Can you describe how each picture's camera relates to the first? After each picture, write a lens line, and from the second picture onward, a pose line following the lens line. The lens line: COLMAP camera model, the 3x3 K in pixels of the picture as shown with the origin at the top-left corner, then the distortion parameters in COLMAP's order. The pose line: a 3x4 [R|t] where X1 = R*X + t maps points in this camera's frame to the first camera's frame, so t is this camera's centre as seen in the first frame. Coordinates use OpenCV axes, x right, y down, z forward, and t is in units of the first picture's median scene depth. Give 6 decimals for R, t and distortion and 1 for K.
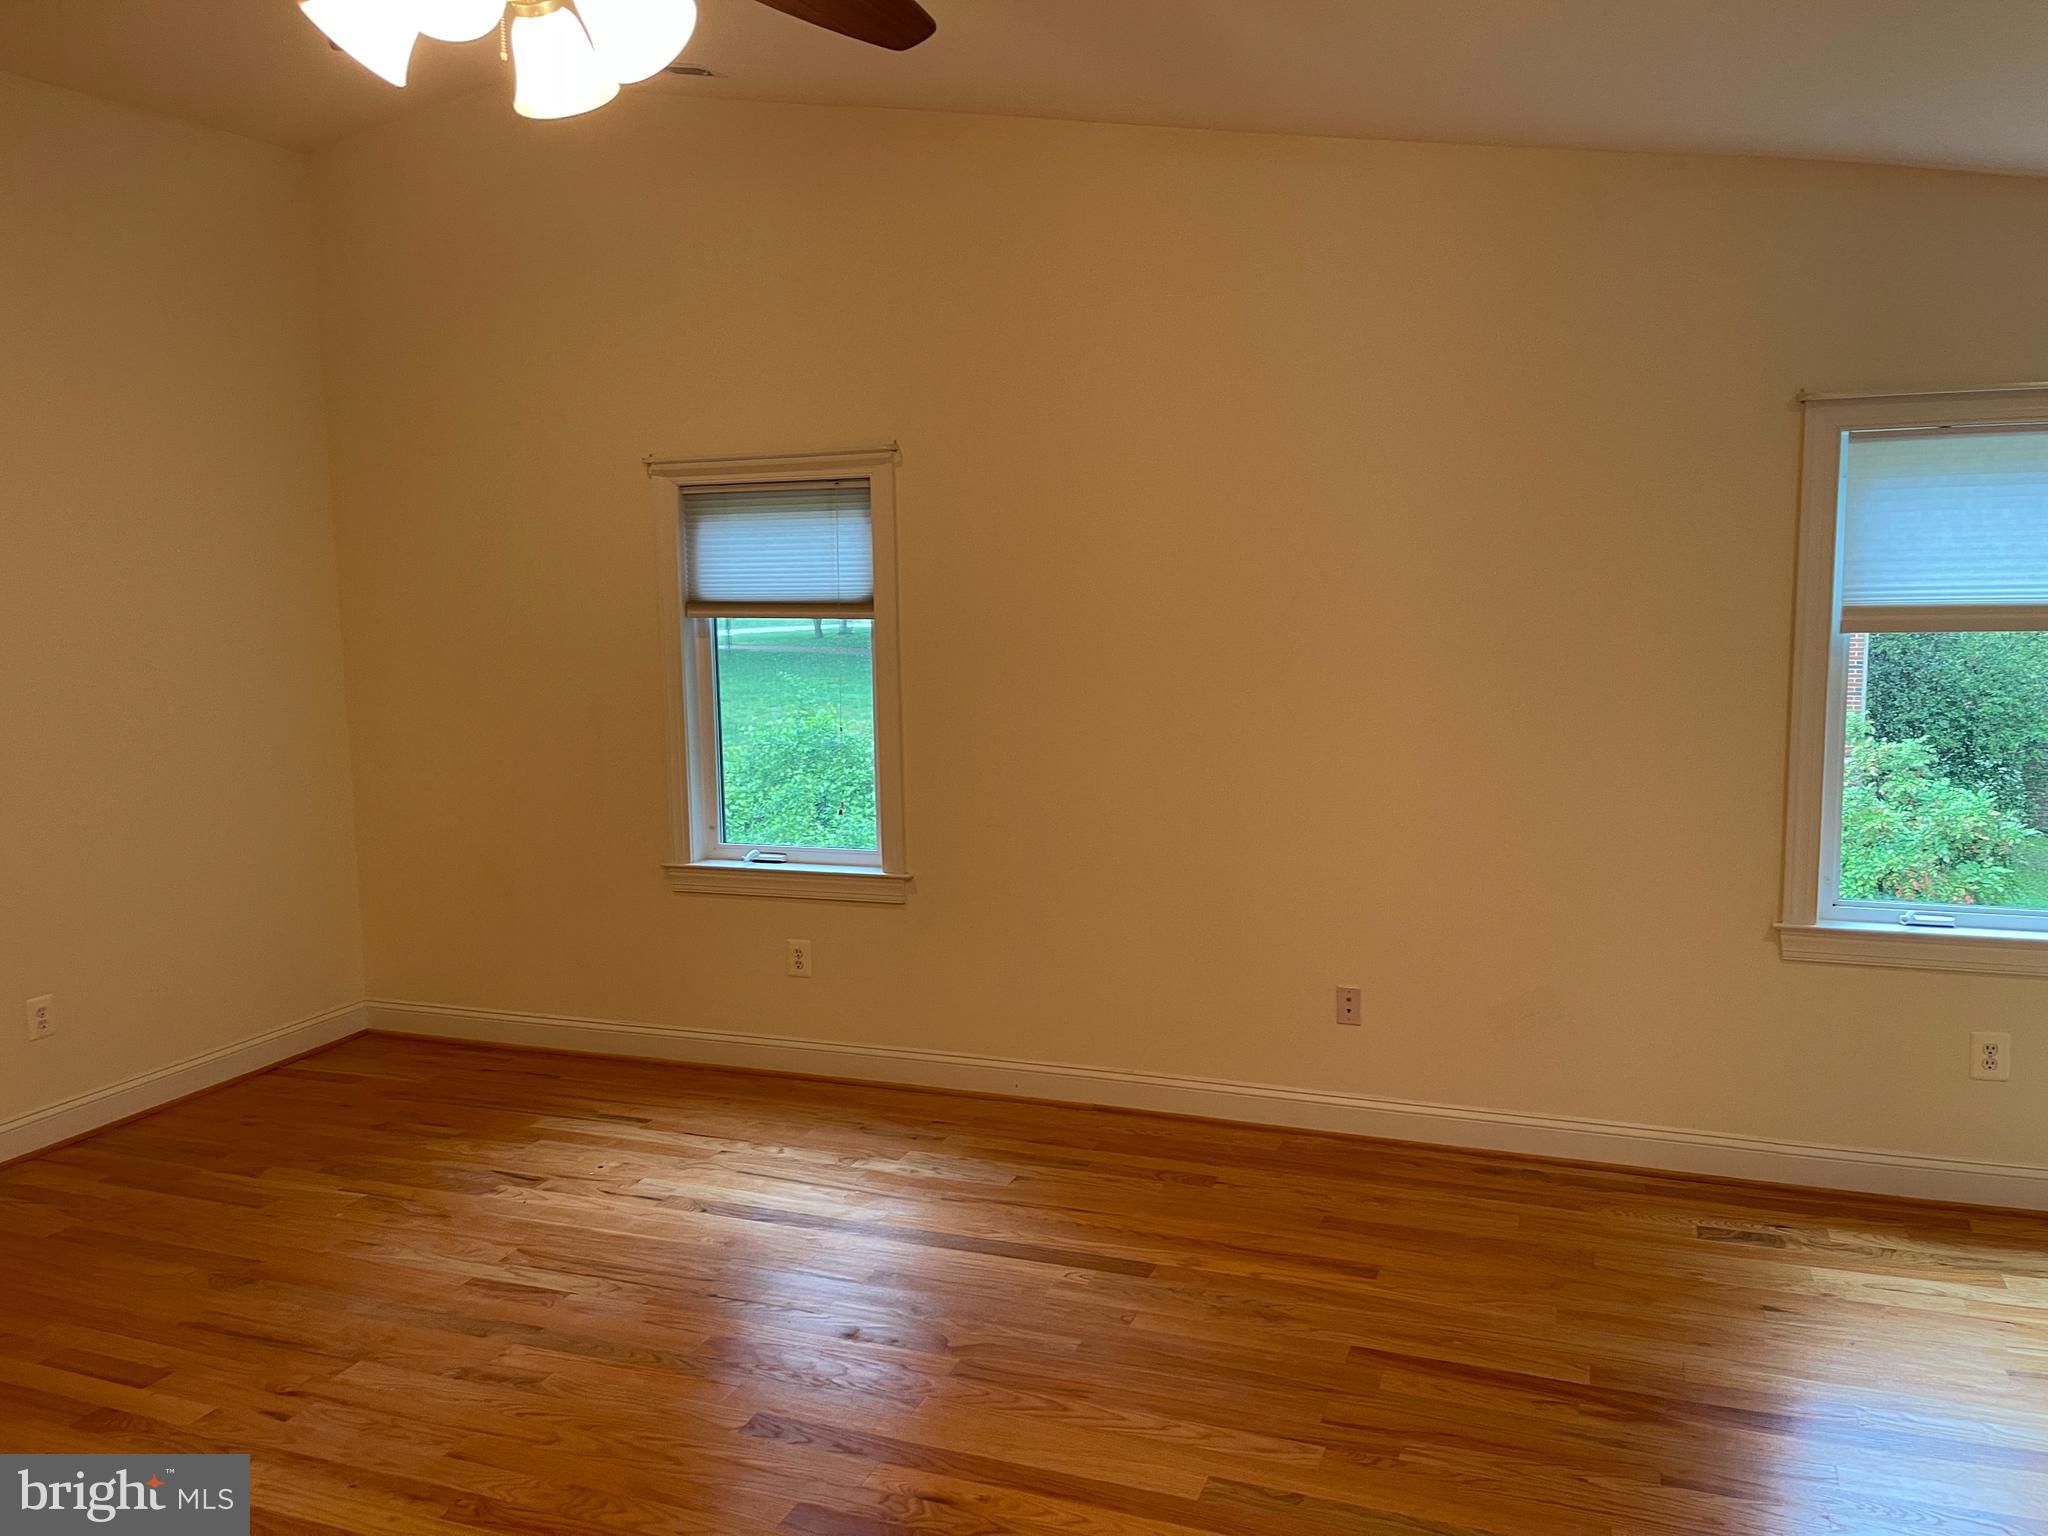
lens RADIAL K [[1545.1, 0, 1049.3], [0, 1545.1, 770.8], [0, 0, 1]] dist [0.072650, -0.095313]
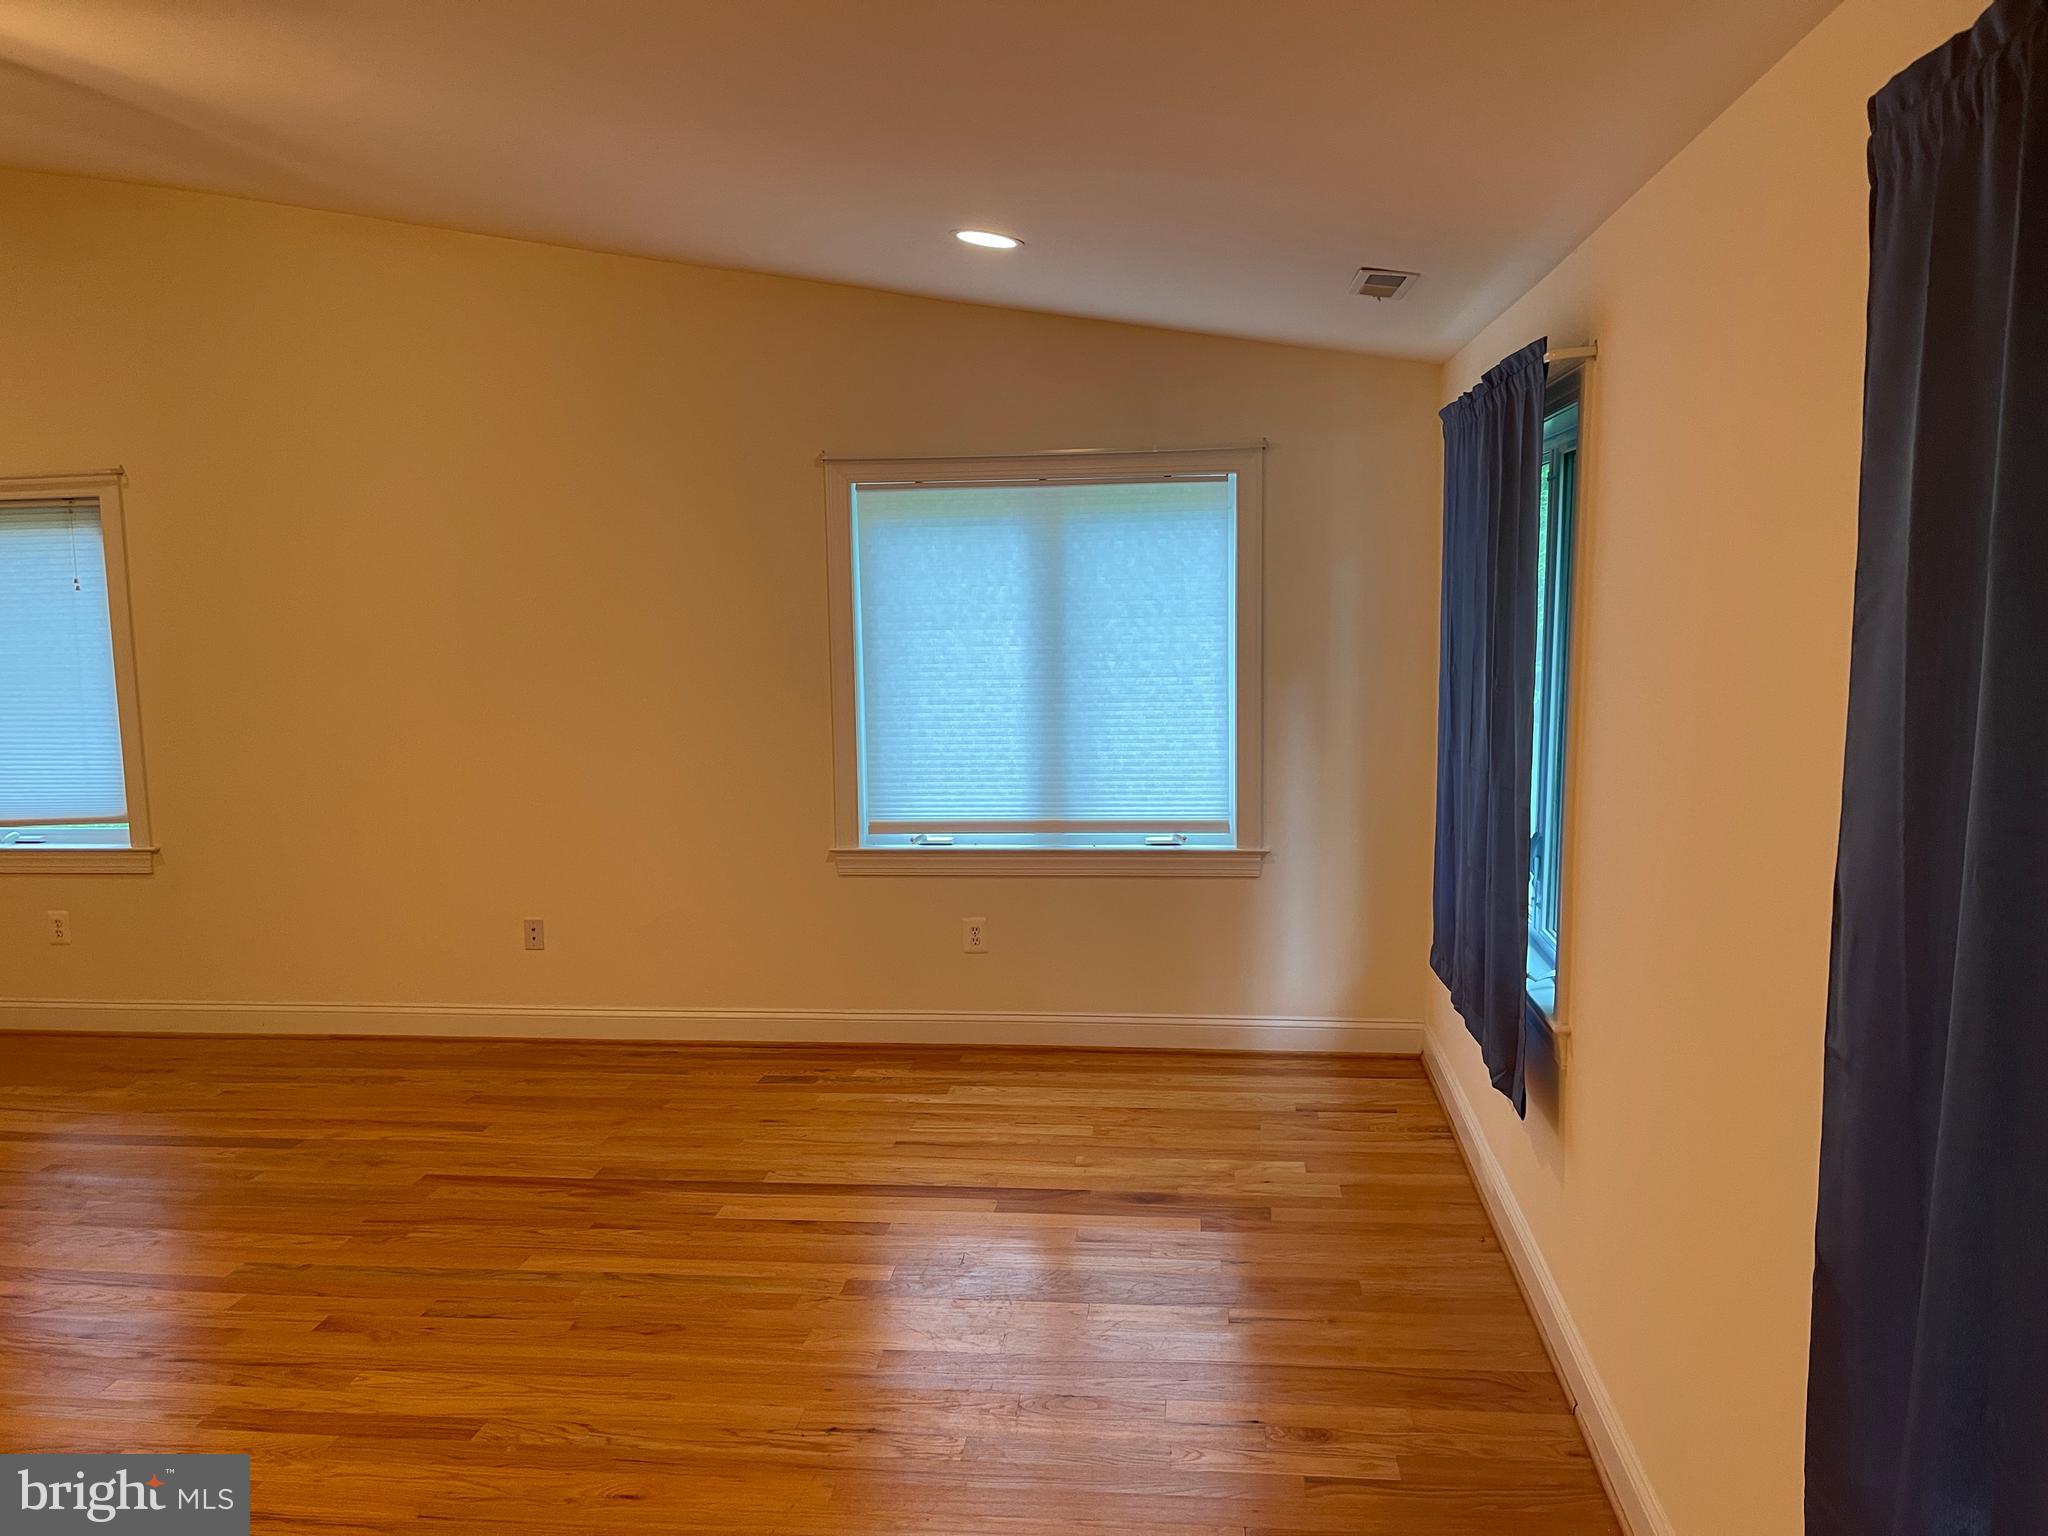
lens RADIAL K [[1545.1, 0, 996.1], [0, 1545.1, 753.5], [0, 0, 1]] dist [0.072650, -0.095313]
pose [[0.968323, -0.027996, 0.248127, 0.286639], [0.029239, 0.999572, -0.001324, 0.023591], [-0.247983, 0.008537, 0.968727, -0.337785]]
